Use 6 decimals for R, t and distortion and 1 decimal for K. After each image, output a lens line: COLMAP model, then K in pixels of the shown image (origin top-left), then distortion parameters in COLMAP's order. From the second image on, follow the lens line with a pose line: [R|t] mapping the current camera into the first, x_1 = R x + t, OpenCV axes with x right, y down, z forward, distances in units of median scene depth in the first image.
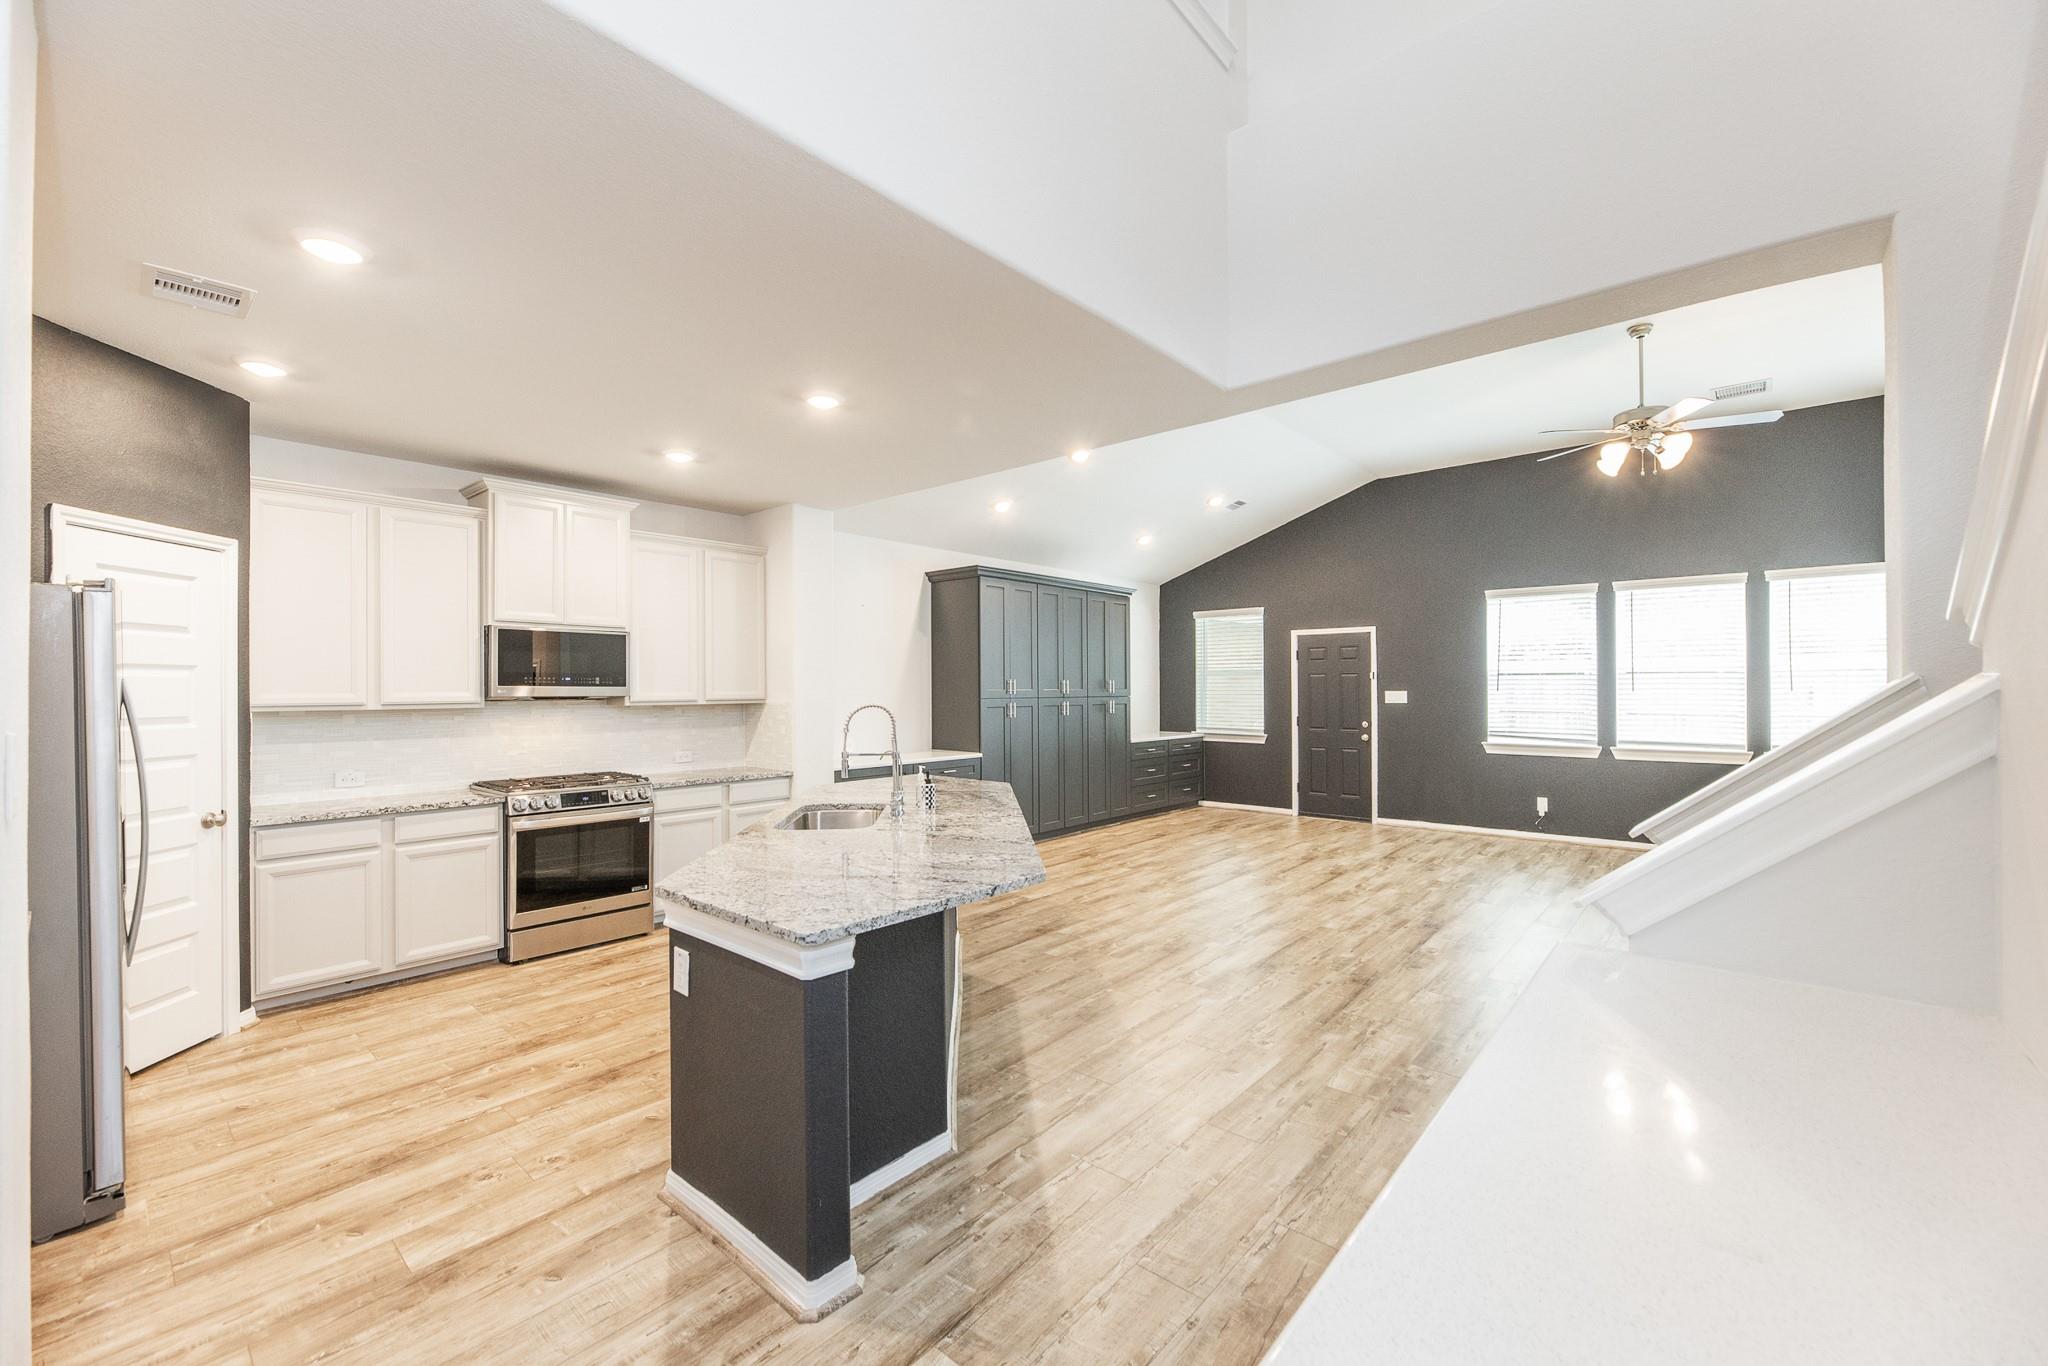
lens RADIAL K [[823.6, 0, 1037.8], [0, 823.6, 681.2], [0, 0, 1]] dist [-0.001685, 0.000033]
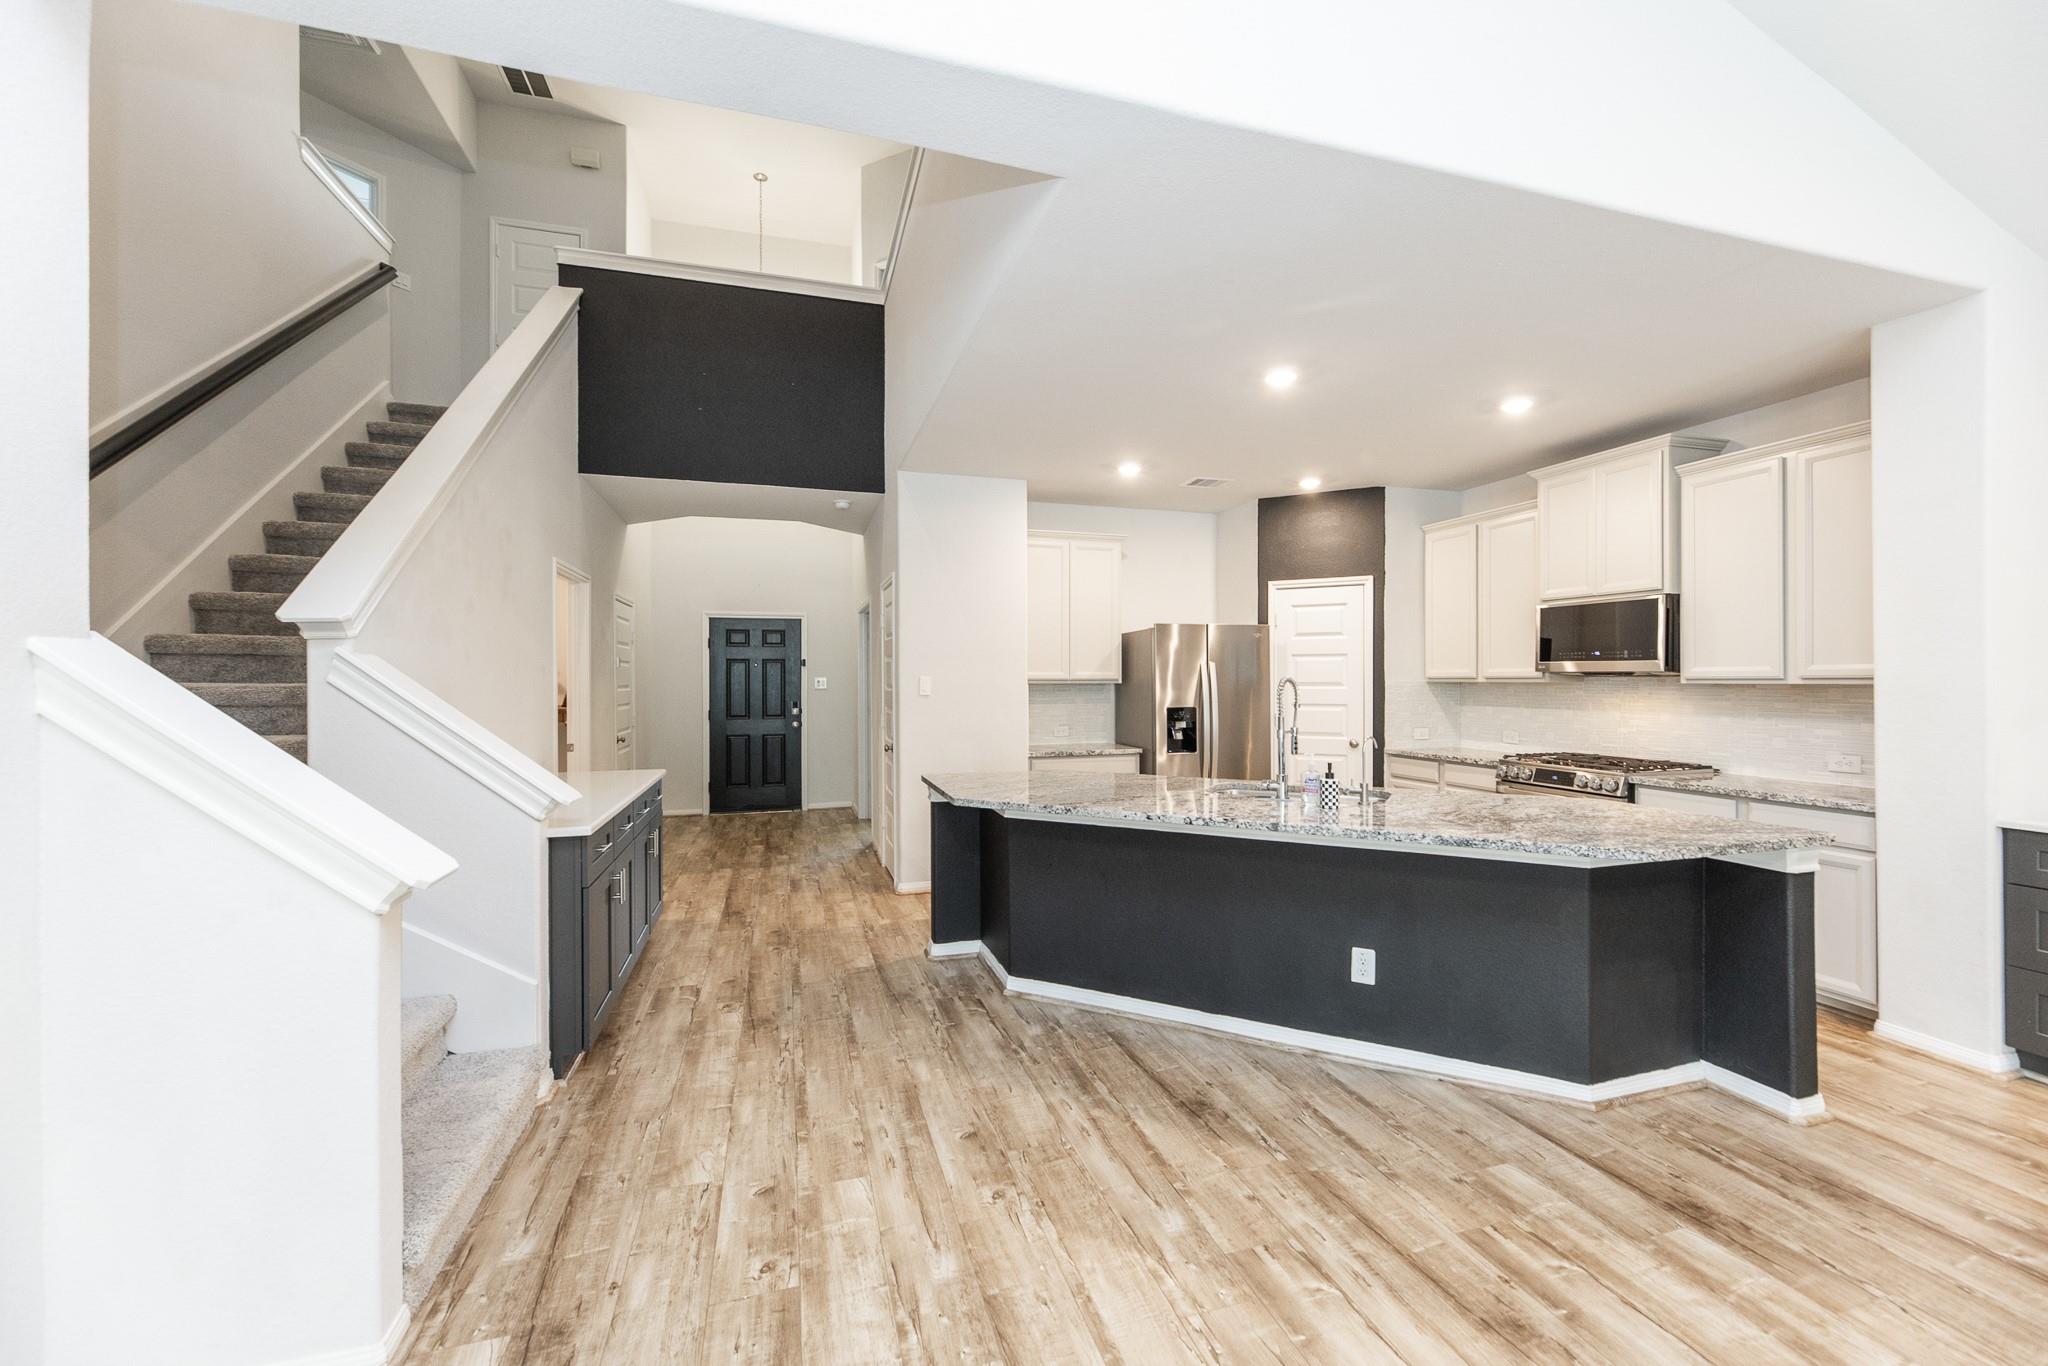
lens RADIAL K [[823.6, 0, 1037.8], [0, 823.6, 681.2], [0, 0, 1]] dist [-0.001685, 0.000033]
pose [[-0.534127, 0.007923, -0.845367, 0.369784], [0.011621, 0.999930, 0.002029, 0.013058], [0.845325, -0.008740, -0.534182, 0.631069]]
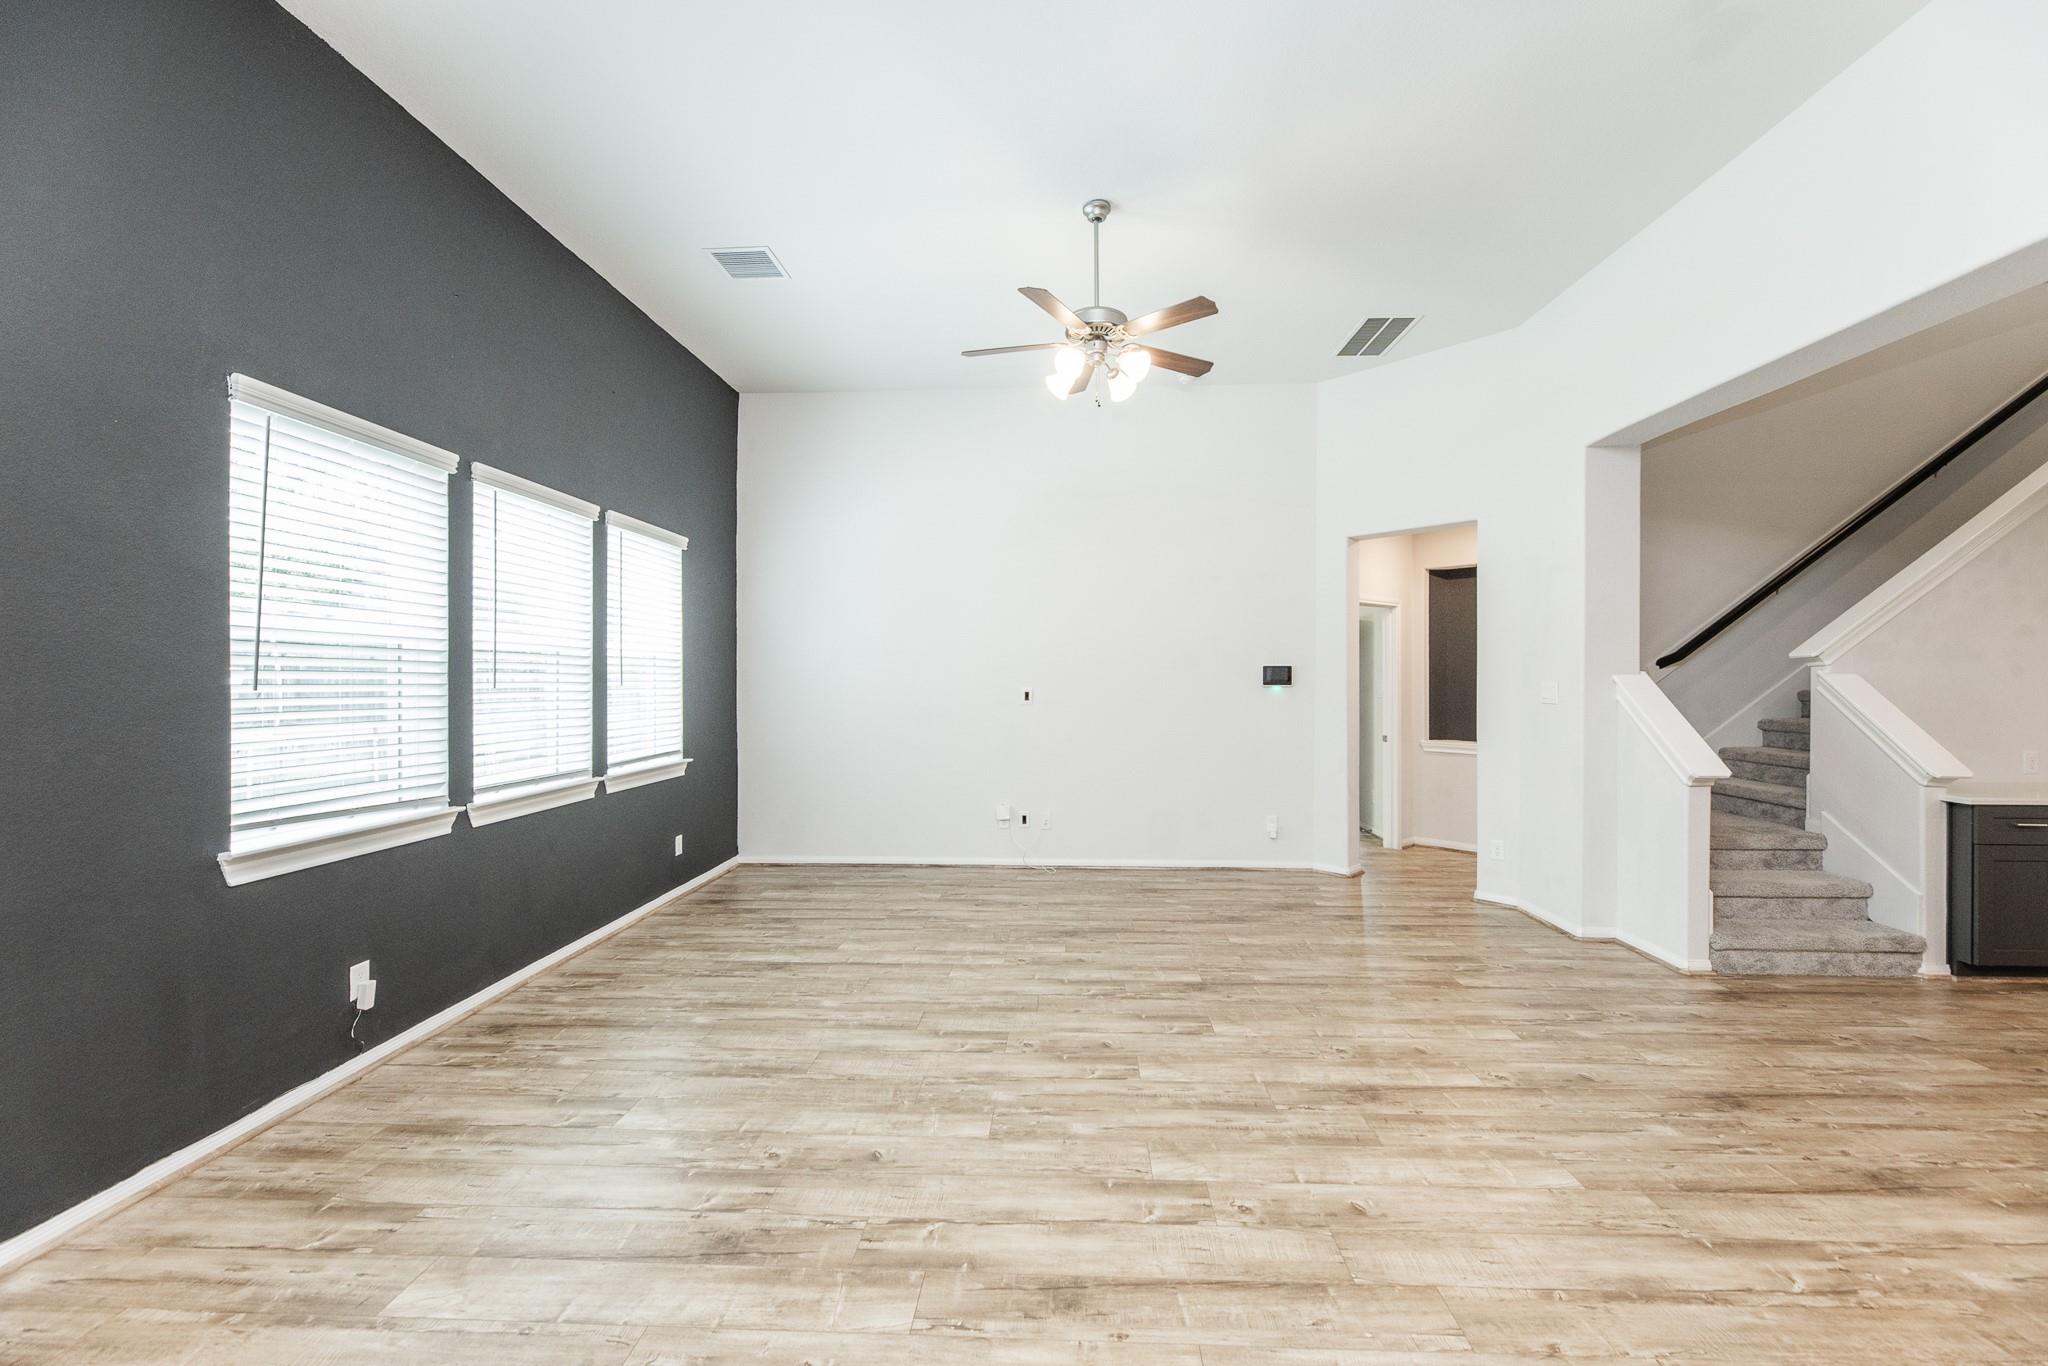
lens RADIAL K [[823.6, 0, 1037.8], [0, 823.6, 681.2], [0, 0, 1]] dist [-0.001685, 0.000033]
pose [[-0.618524, 0.001375, 0.785765, 0.114787], [-0.004205, 0.999978, -0.005060, 0.009497], [-0.785754, -0.006434, -0.618505, 1.040391]]
